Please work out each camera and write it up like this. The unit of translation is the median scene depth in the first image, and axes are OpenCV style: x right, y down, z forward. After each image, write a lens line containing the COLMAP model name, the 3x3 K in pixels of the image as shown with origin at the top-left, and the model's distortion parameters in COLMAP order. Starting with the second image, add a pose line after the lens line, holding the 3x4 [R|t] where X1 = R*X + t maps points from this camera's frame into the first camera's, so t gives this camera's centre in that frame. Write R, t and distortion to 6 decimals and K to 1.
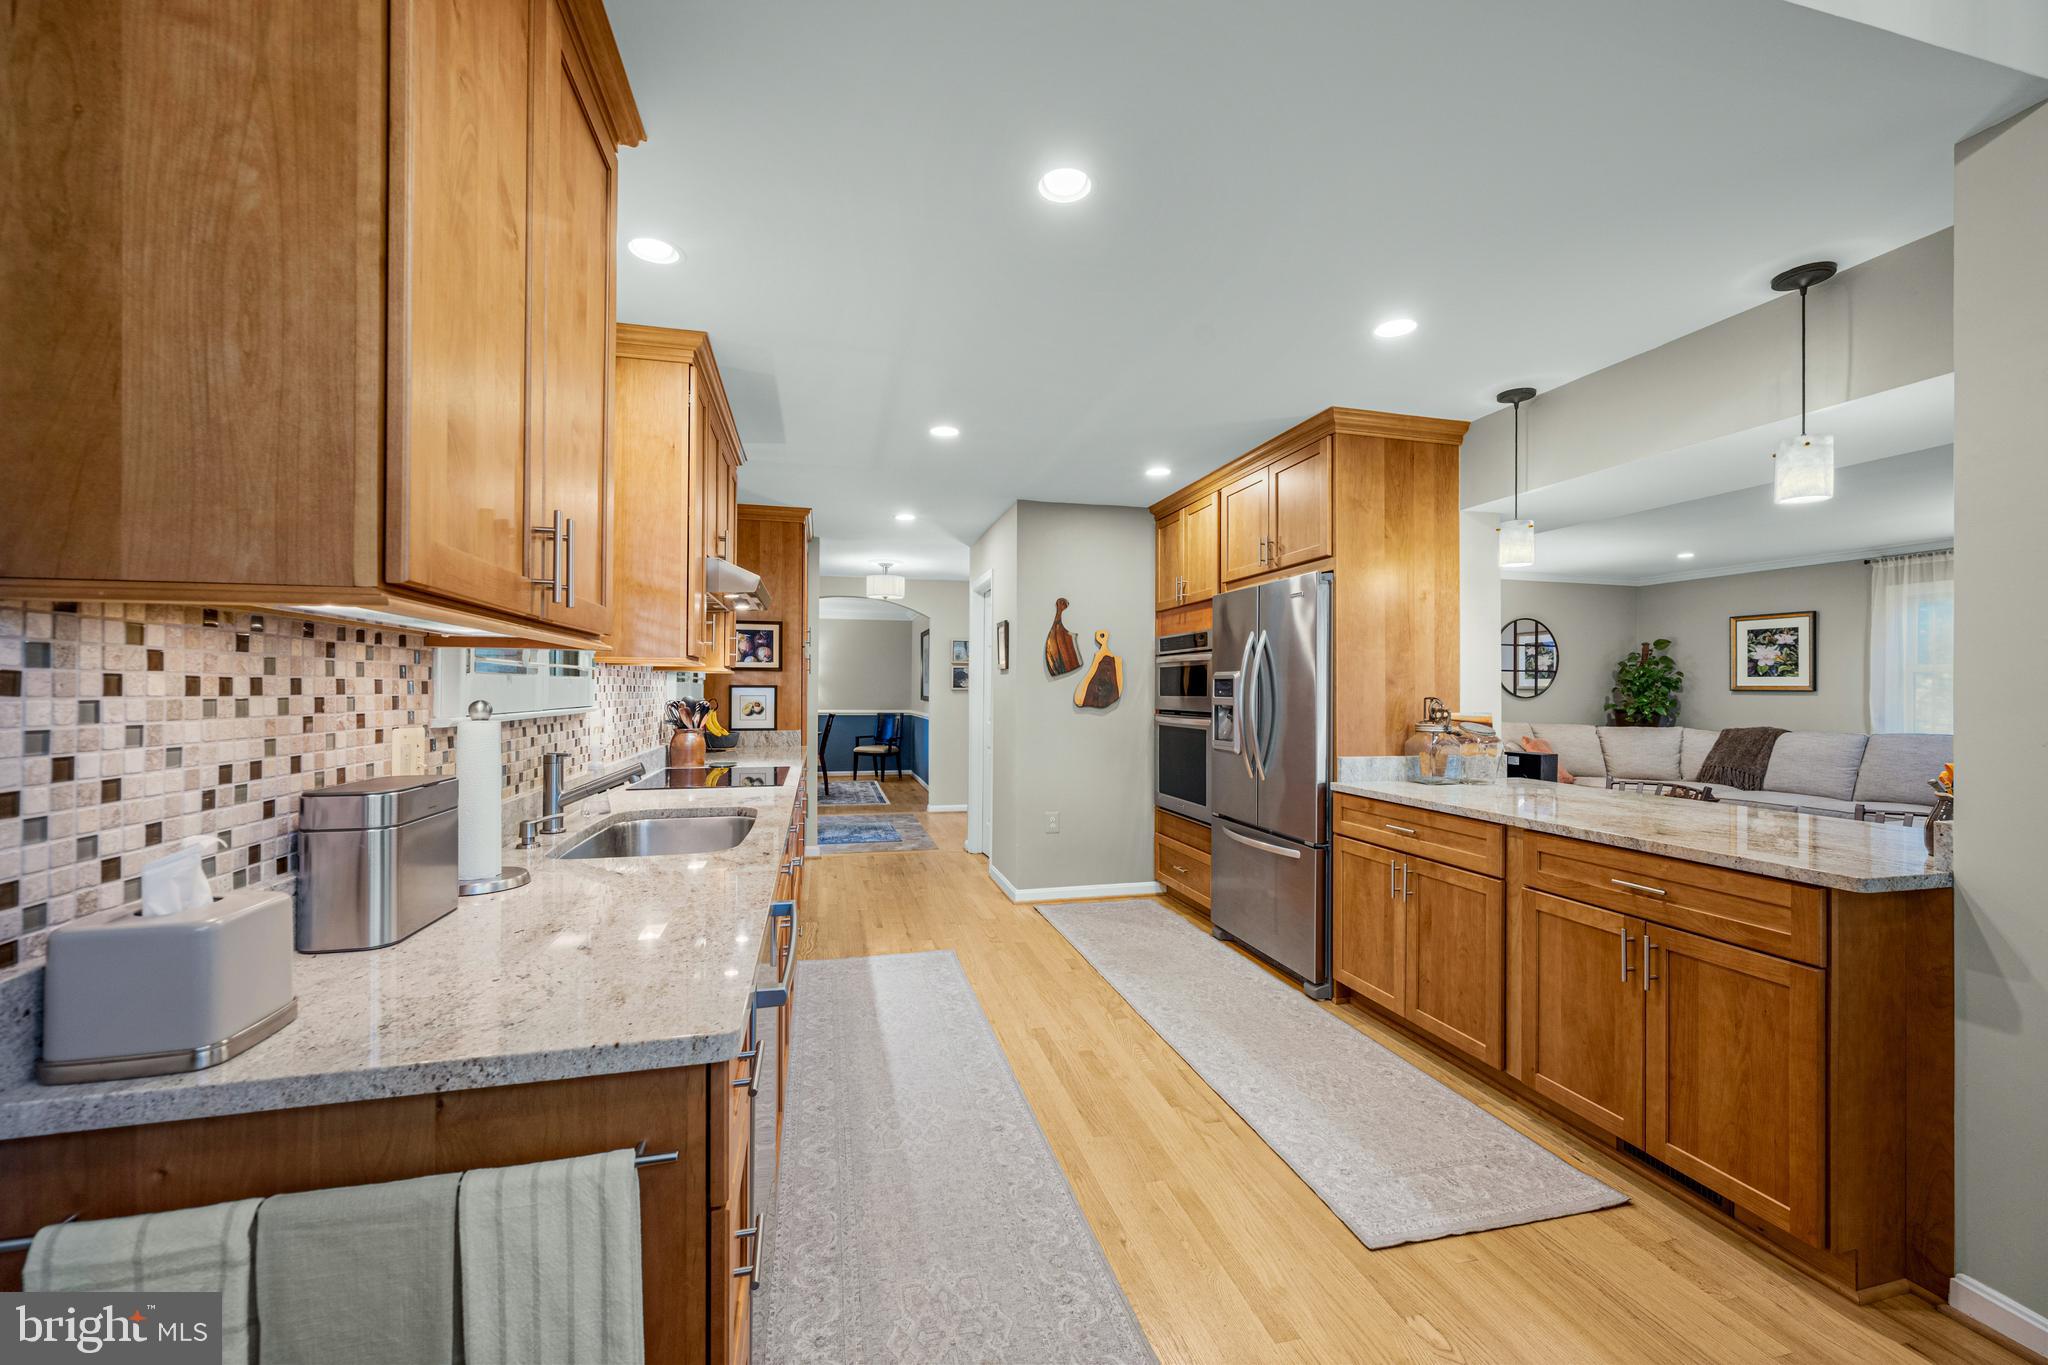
lens RADIAL K [[805.7, 0, 1023.3], [0, 805.7, 685.7], [0, 0, 1]] dist [-0.000061, 0.000122]
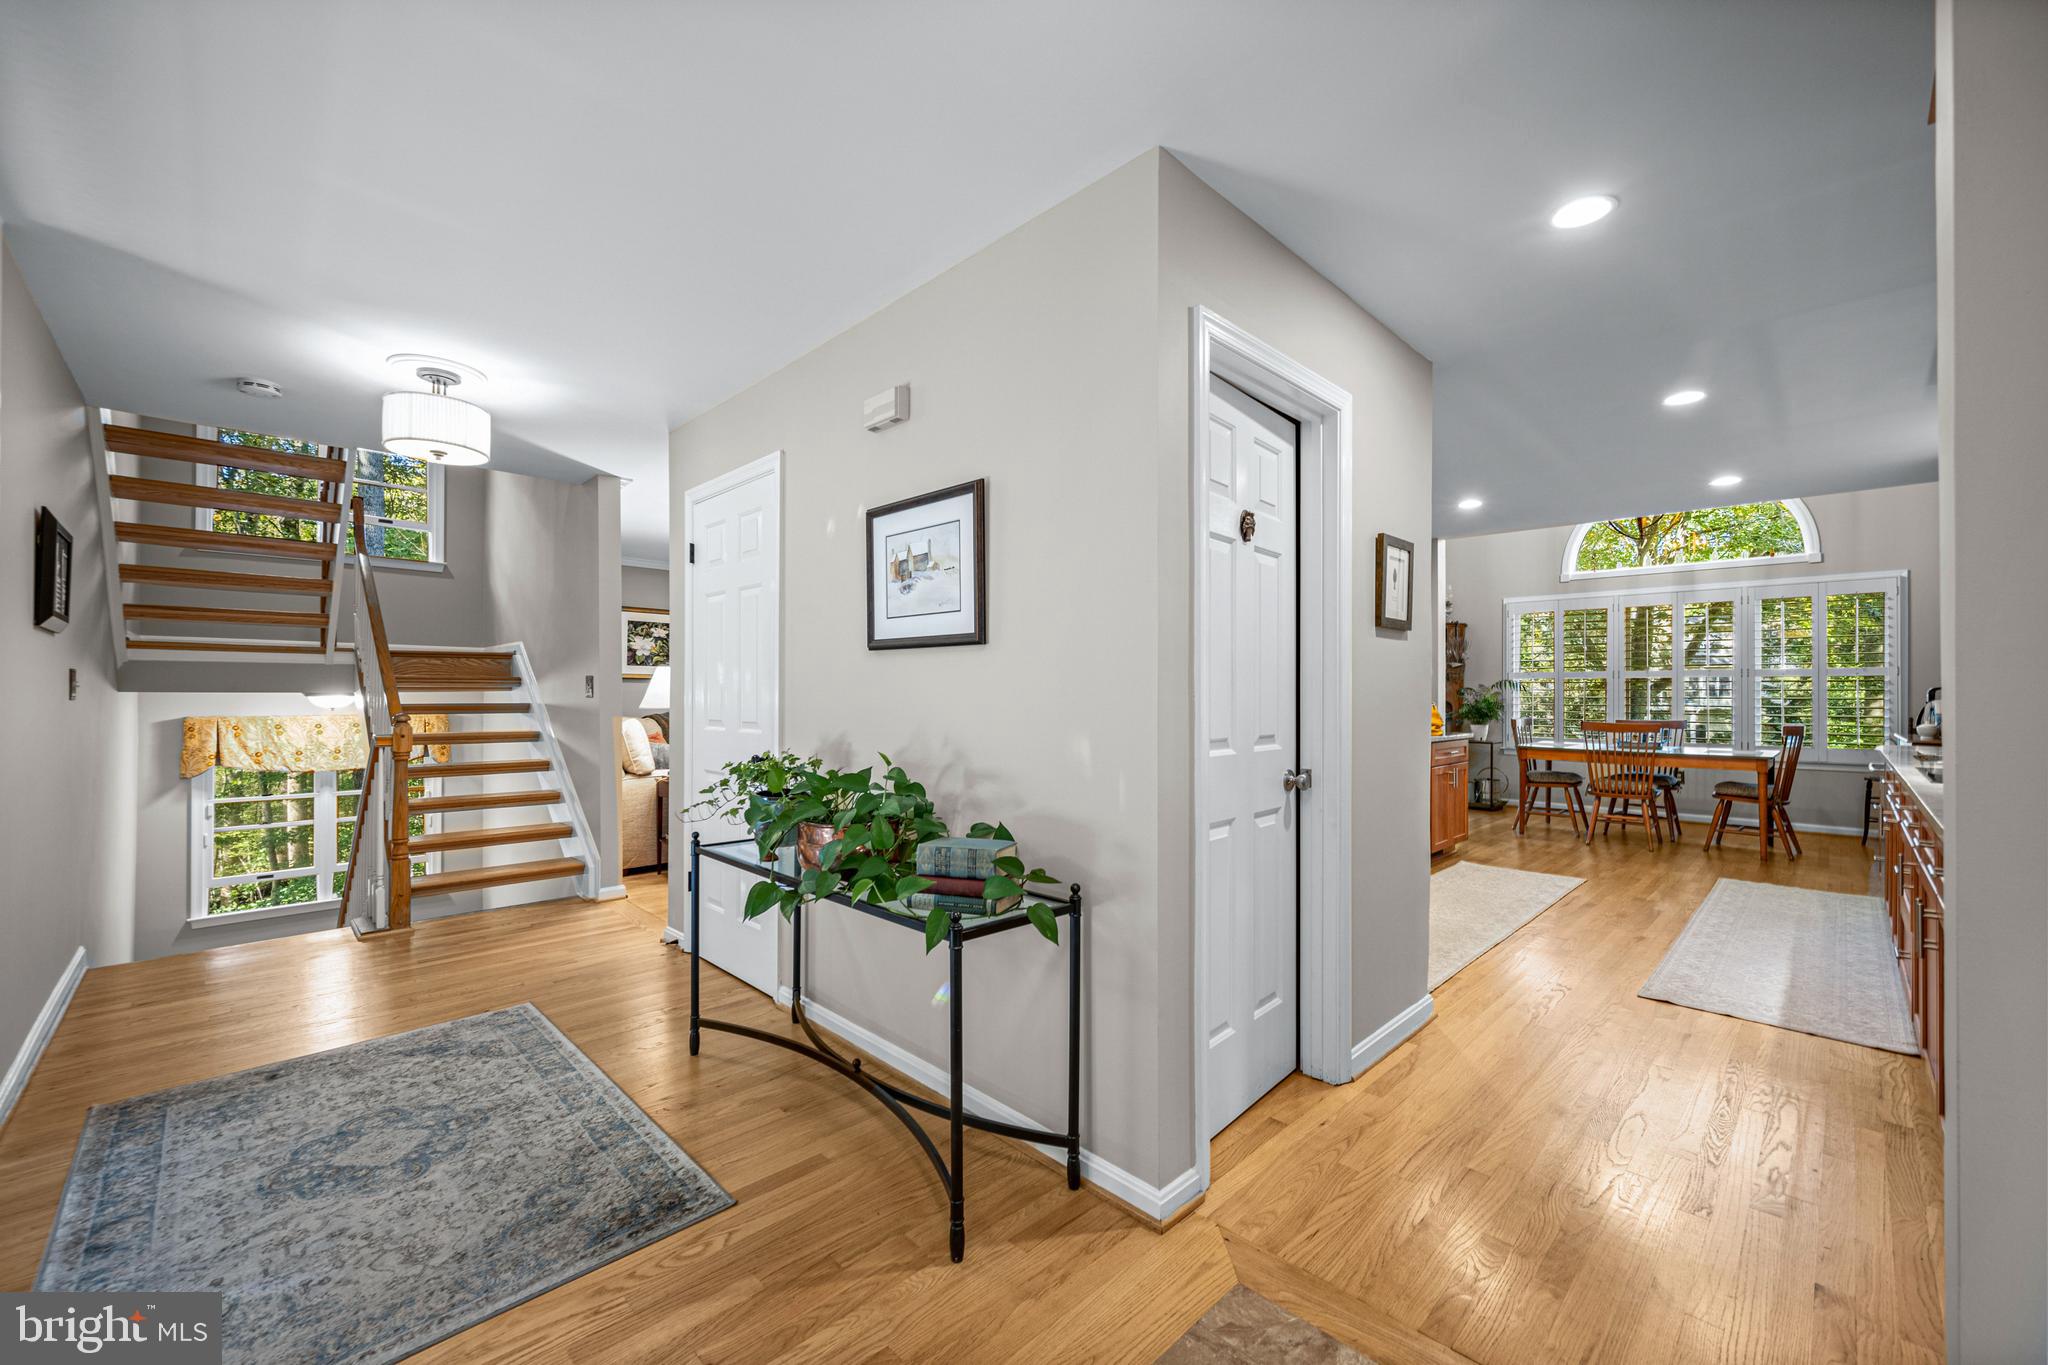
lens RADIAL K [[805.7, 0, 1023.3], [0, 805.7, 685.7], [0, 0, 1]] dist [-0.000061, 0.000122]
pose [[-0.507225, -0.000291, 0.861814, -0.472224], [-0.013735, 0.999876, -0.007746, 0.029986], [-0.861704, -0.015766, -0.507166, 1.950470]]
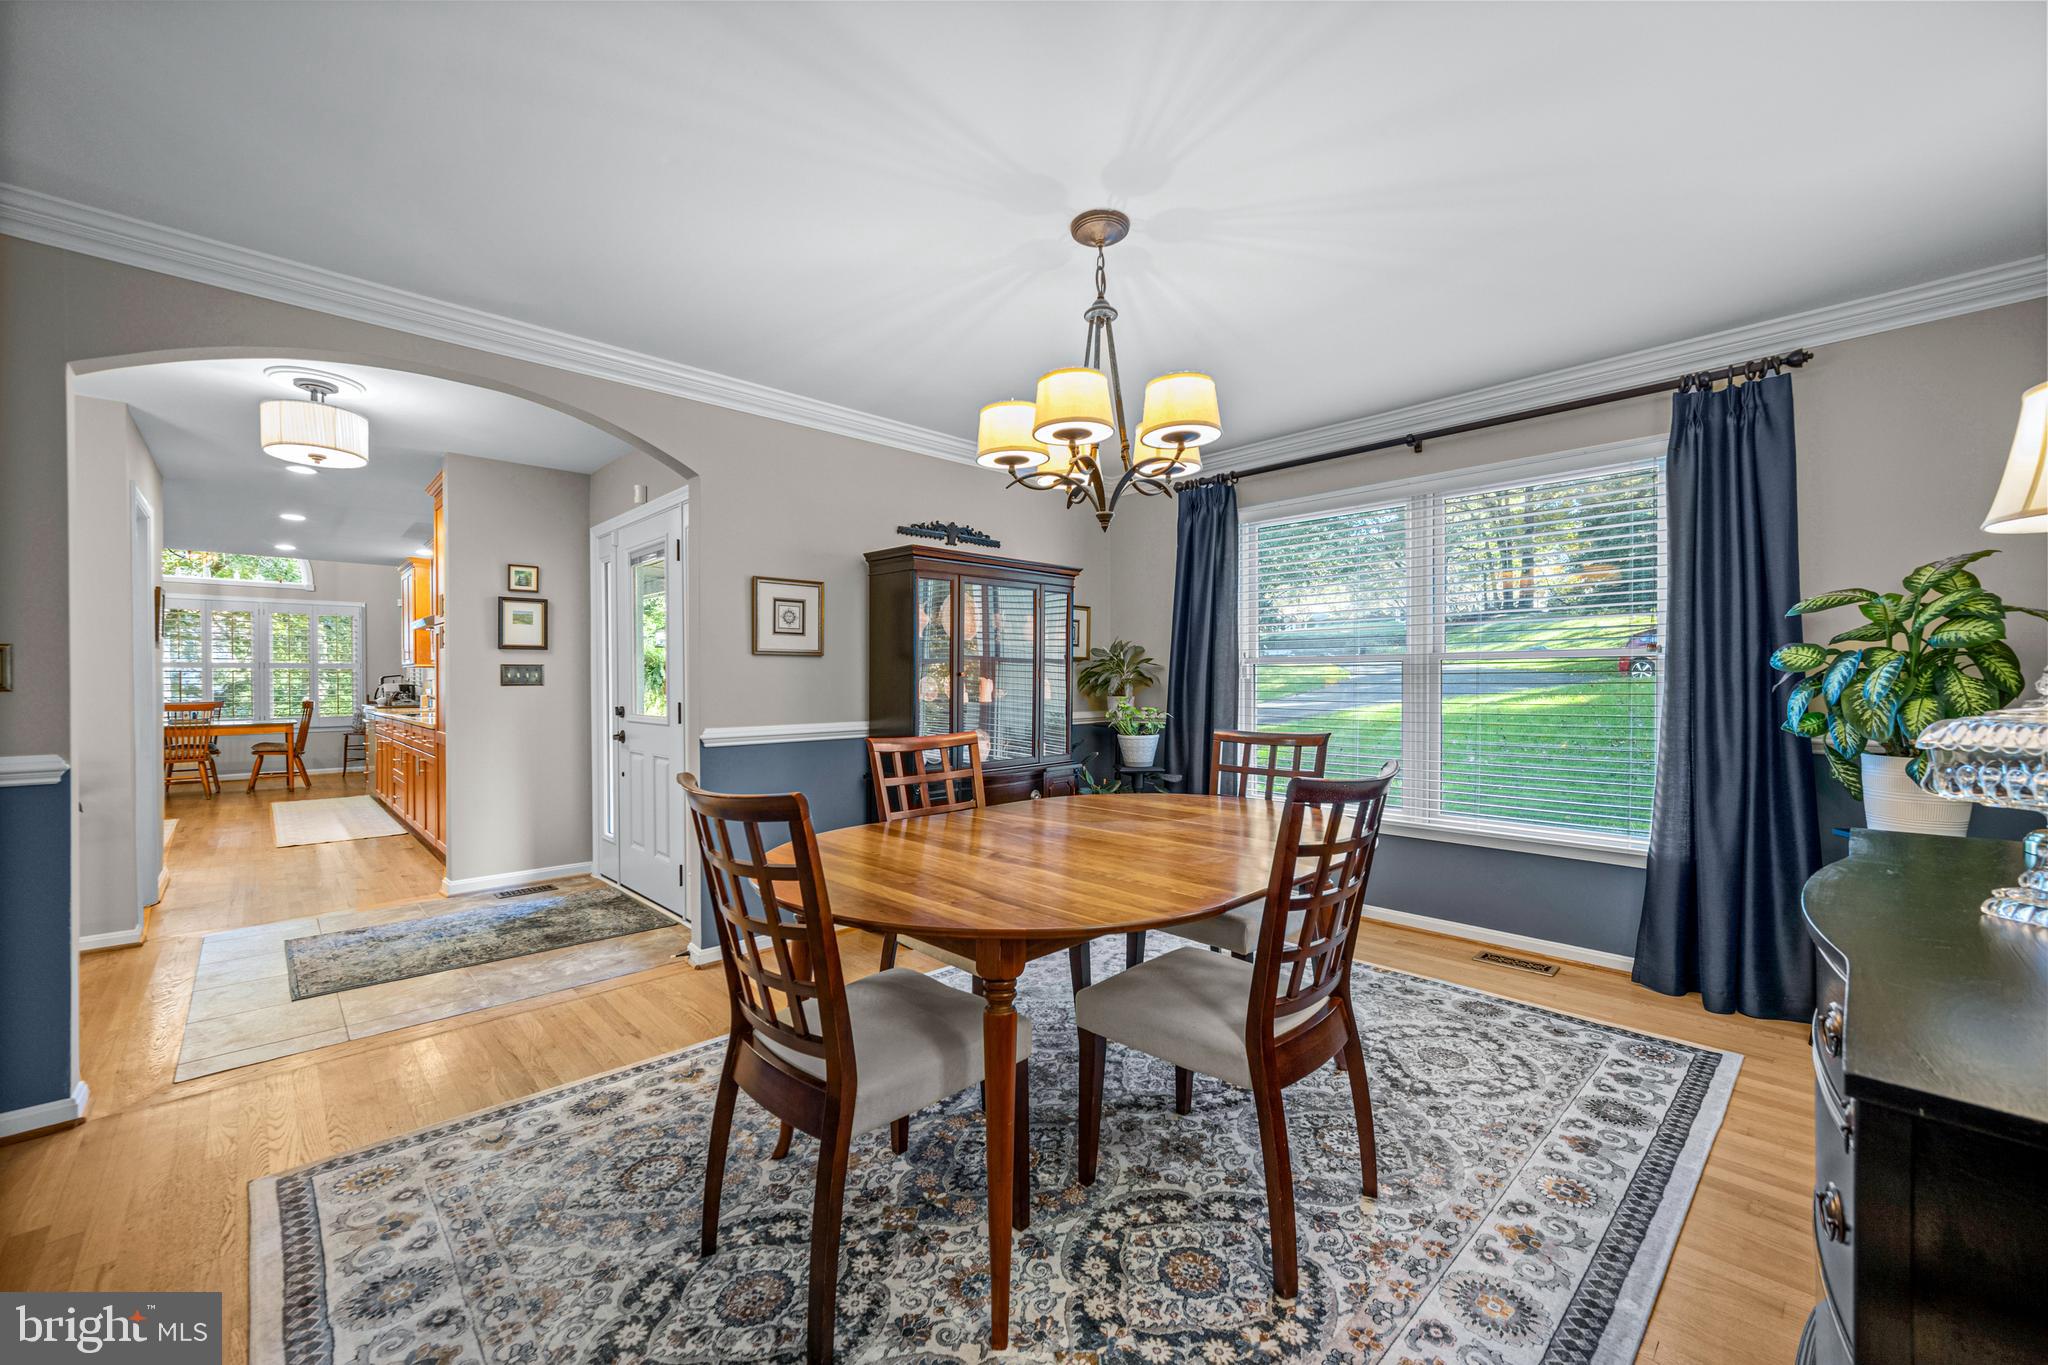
lens RADIAL K [[805.7, 0, 1023.3], [0, 805.7, 685.7], [0, 0, 1]] dist [-0.000061, 0.000122]
pose [[-0.869780, -0.000835, -0.493439, -0.547313], [0.001680, 0.999988, -0.004654, 0.042873], [0.493436, -0.004877, -0.869768, 2.955046]]
